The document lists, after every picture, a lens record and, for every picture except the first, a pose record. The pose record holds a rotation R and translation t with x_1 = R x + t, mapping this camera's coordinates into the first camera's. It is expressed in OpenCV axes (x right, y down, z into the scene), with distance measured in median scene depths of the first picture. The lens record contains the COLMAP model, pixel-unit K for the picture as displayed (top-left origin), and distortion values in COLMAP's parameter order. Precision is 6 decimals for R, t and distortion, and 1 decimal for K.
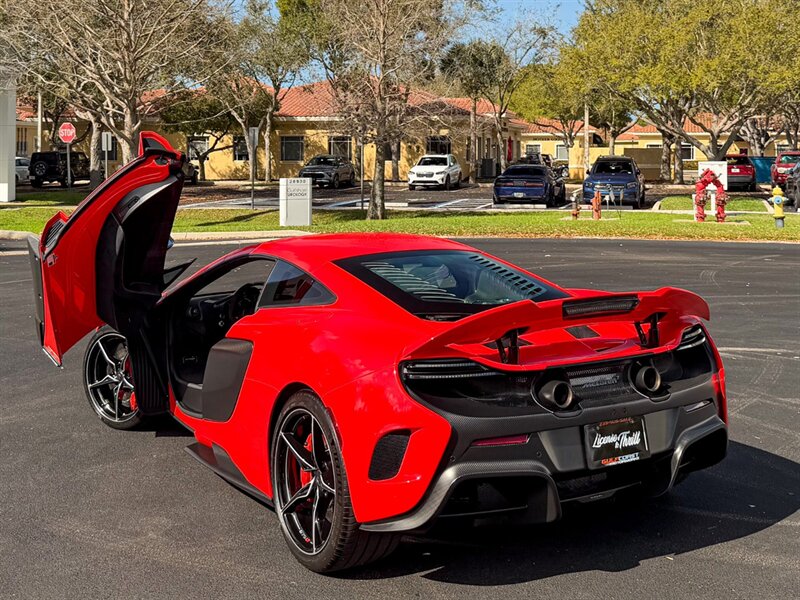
lens RADIAL K [[1018.8, 0, 466.5], [0, 1018.8, 139.6], [0, 0, 1]] dist [0.216991, -0.521508]
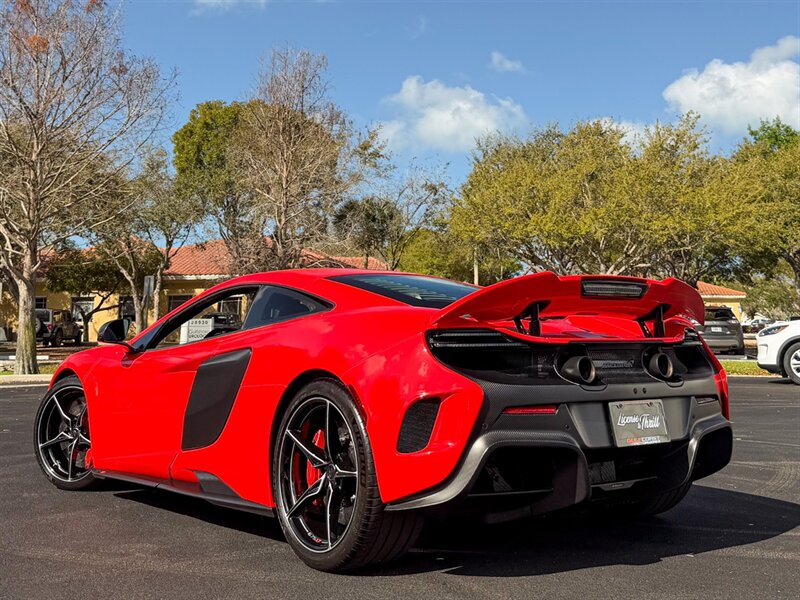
lens RADIAL K [[983.2, 0, 430.2], [0, 983.2, 115.5], [0, 0, 1]] dist [0.190405, -0.416534]
pose [[0.996708, 0.012111, 0.080171, -0.043026], [0.003505, 0.981420, -0.191840, 0.060115], [-0.081005, 0.191489, 0.978146, 0.007976]]
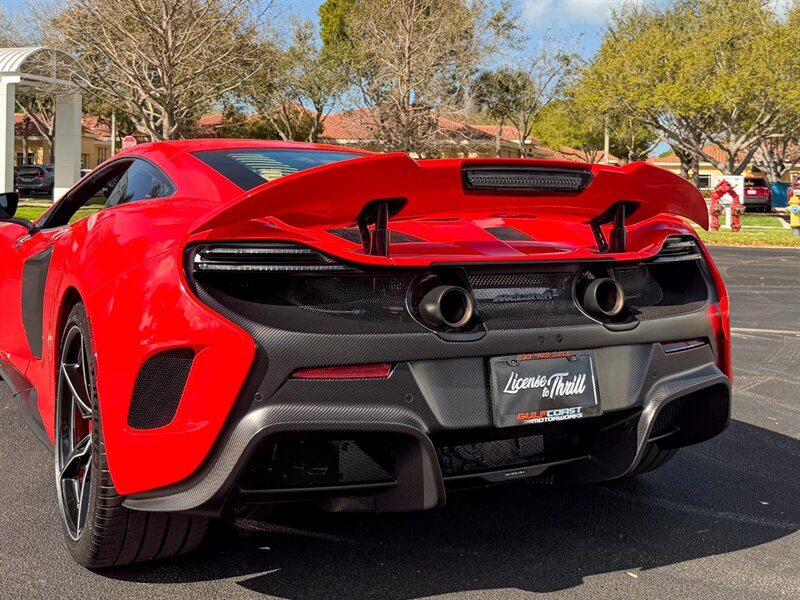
lens RADIAL K [[913.6, 0, 414.9], [0, 913.6, 193.3], [0, 0, 1]] dist [0.198153, -0.434947]
pose [[0.995570, 0.018929, -0.092100, 0.037277], [-0.016768, 0.999567, 0.024182, 0.052332], [0.092518, -0.022531, 0.995456, 0.141737]]
